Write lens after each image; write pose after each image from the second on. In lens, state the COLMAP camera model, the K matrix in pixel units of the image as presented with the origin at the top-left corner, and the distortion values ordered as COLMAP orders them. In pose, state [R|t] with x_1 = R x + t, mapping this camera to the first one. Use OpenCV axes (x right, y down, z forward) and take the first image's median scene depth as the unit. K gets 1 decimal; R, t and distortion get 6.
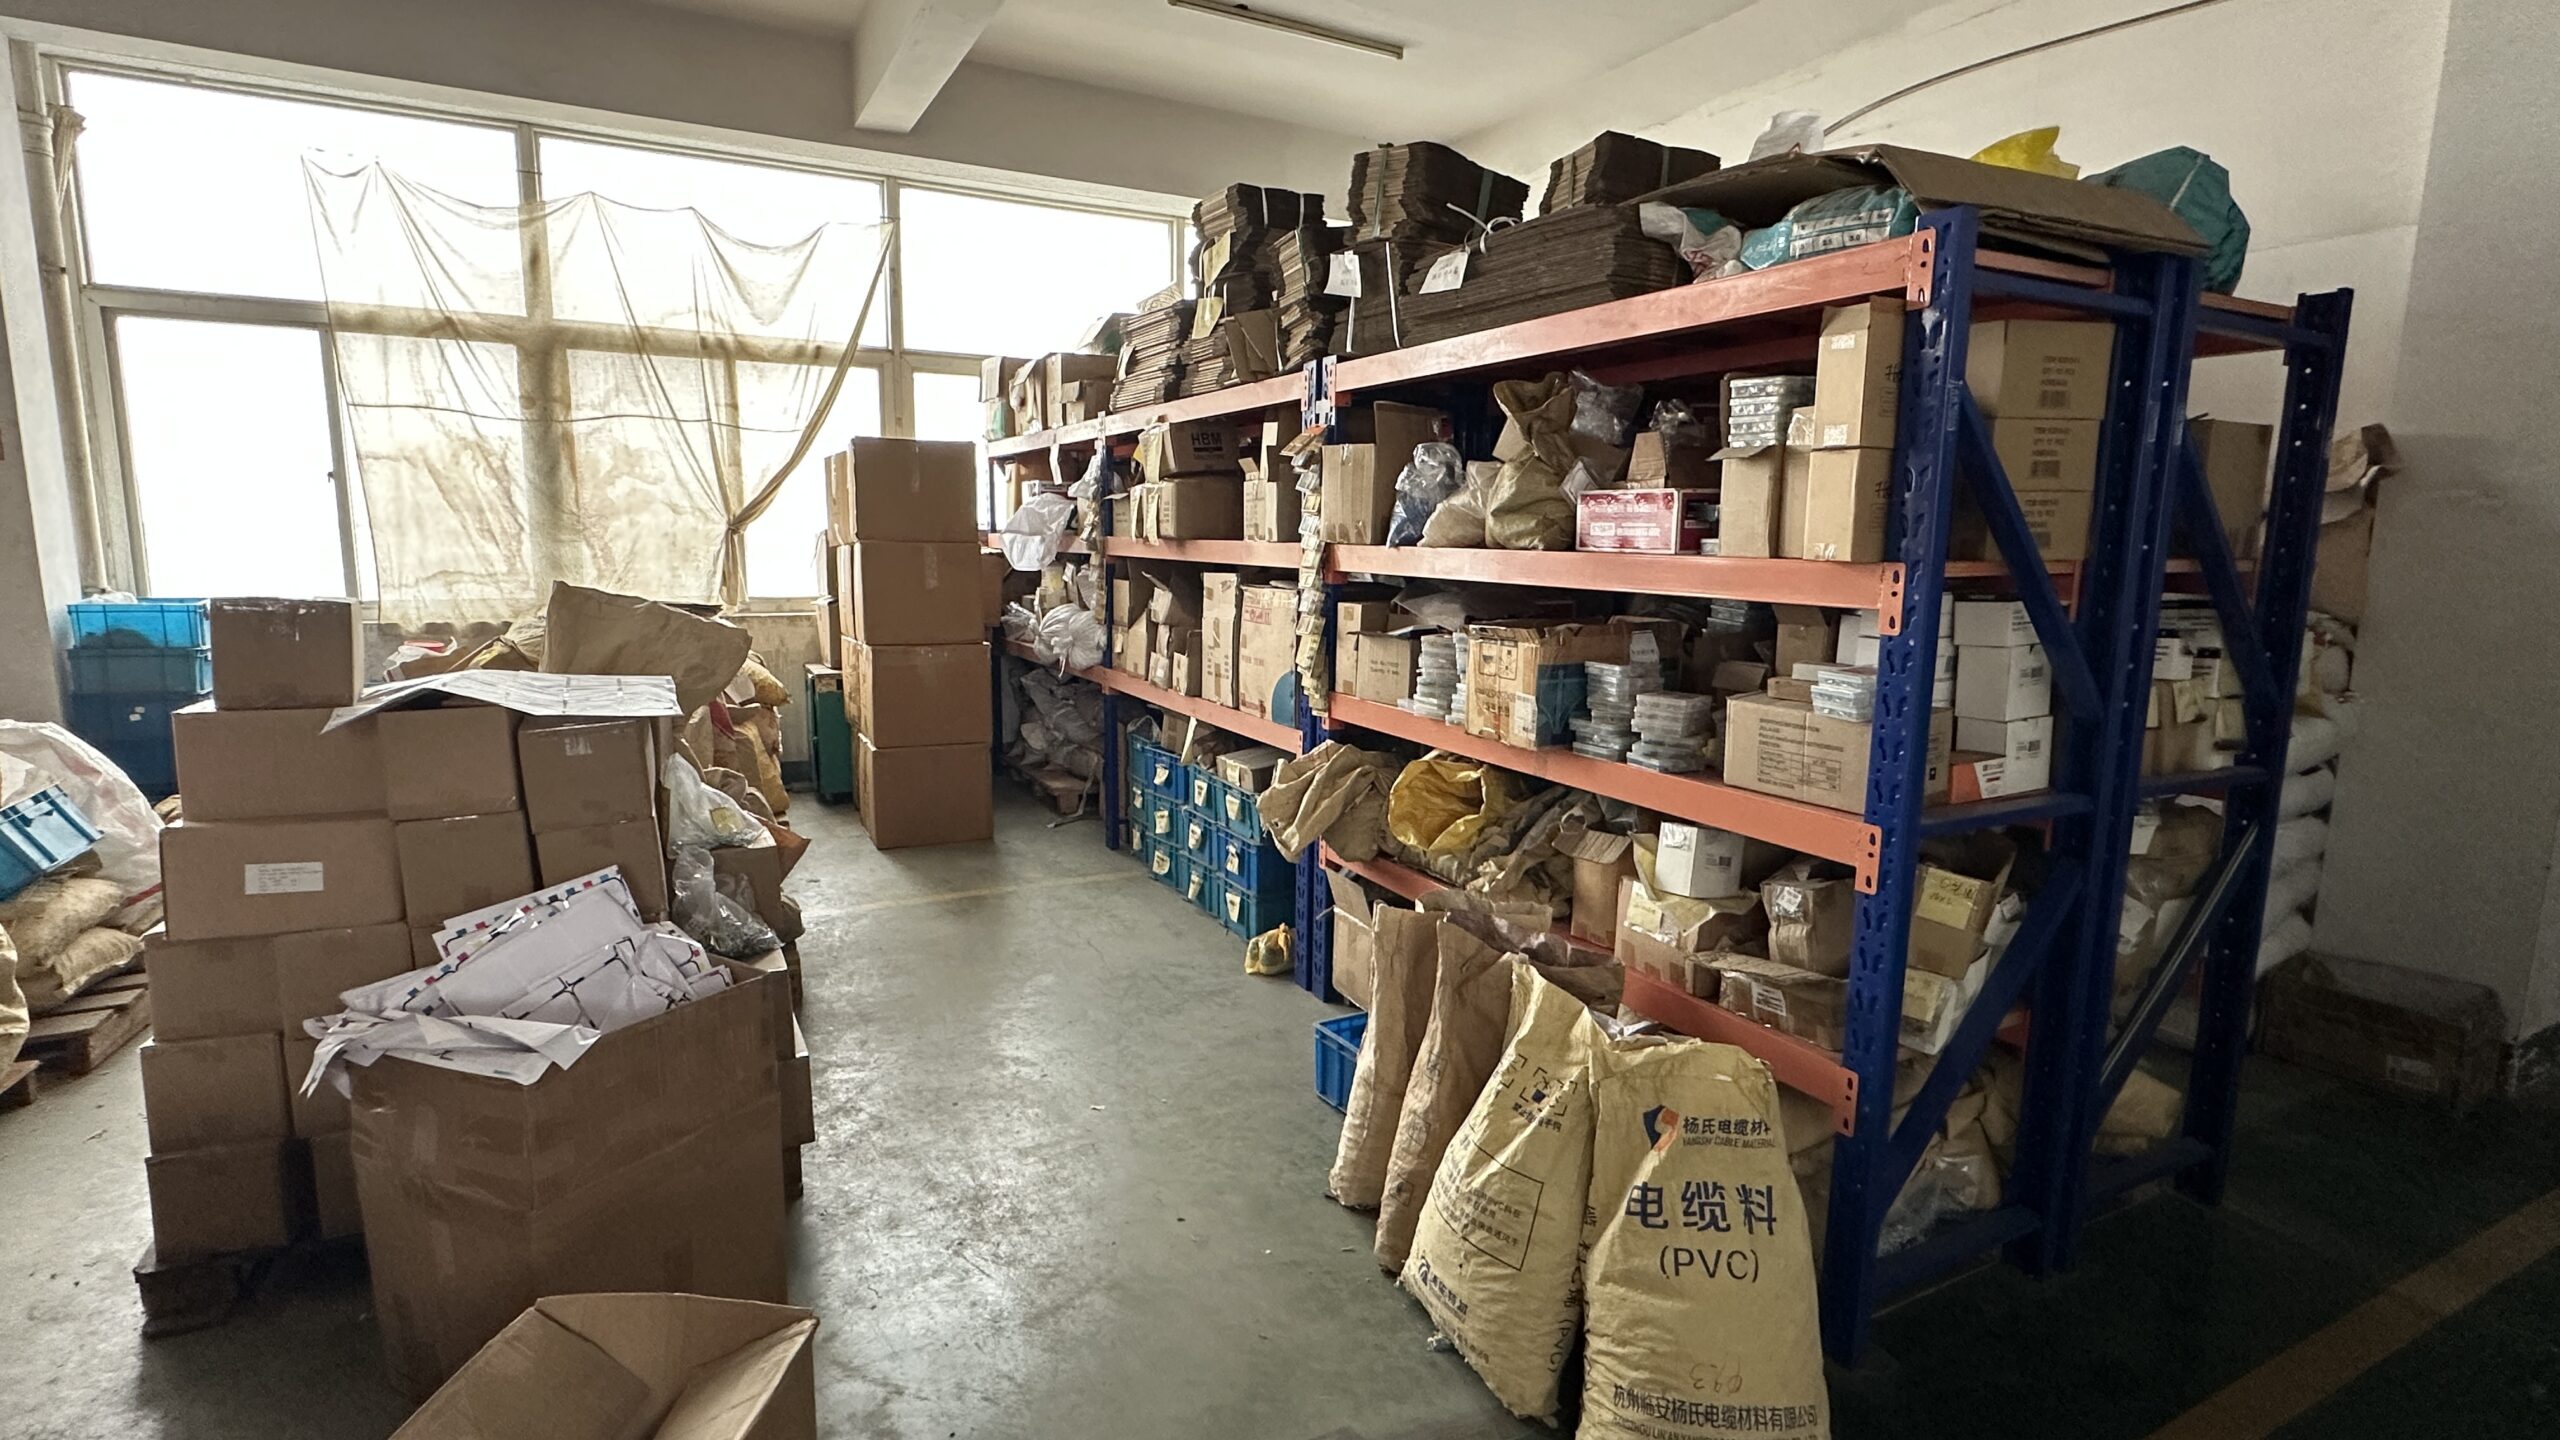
lens RADIAL K [[1230.7, 0, 1278.6], [0, 1230.7, 723.9], [0, 0, 1]] dist [-0.018717, -0.000422]
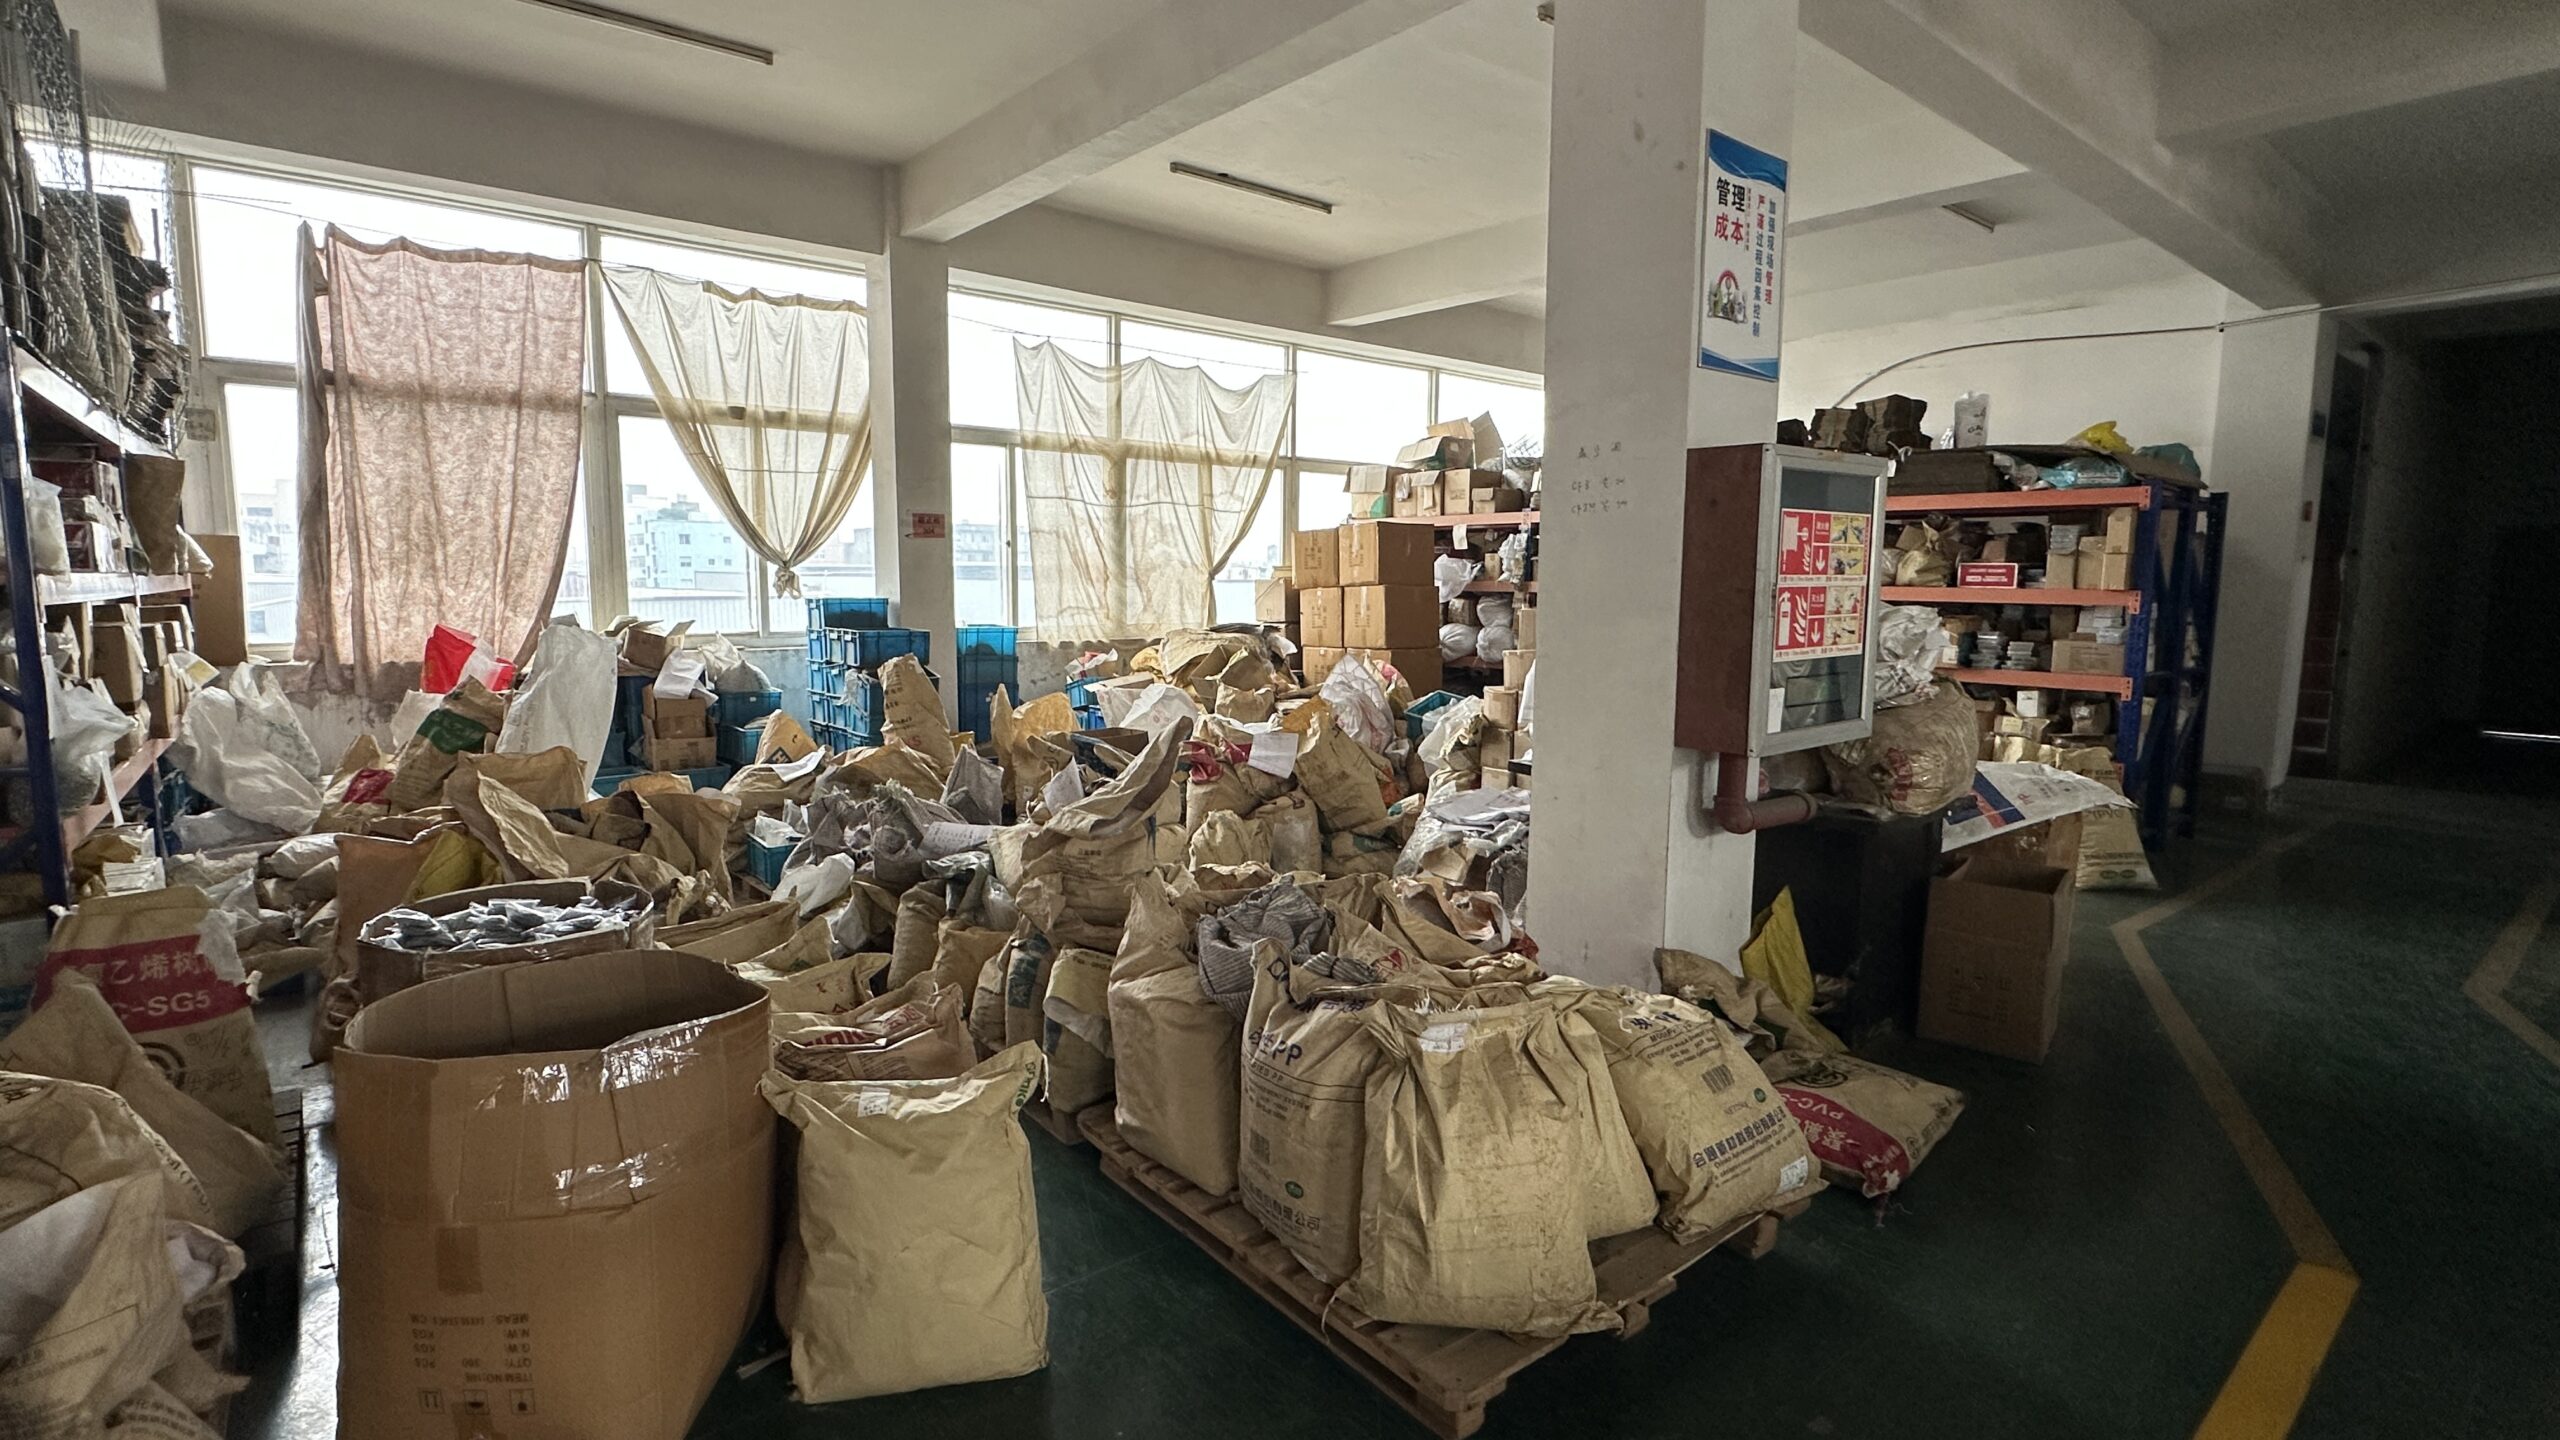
lens RADIAL K [[1230.7, 0, 1284.5], [0, 1230.7, 714.0], [0, 0, 1]] dist [-0.018717, -0.000422]
pose [[0.975579, -0.032503, 0.217230, -0.778610], [0.041043, 0.998547, -0.034916, 0.068300], [-0.215780, 0.042979, 0.975496, -0.521347]]
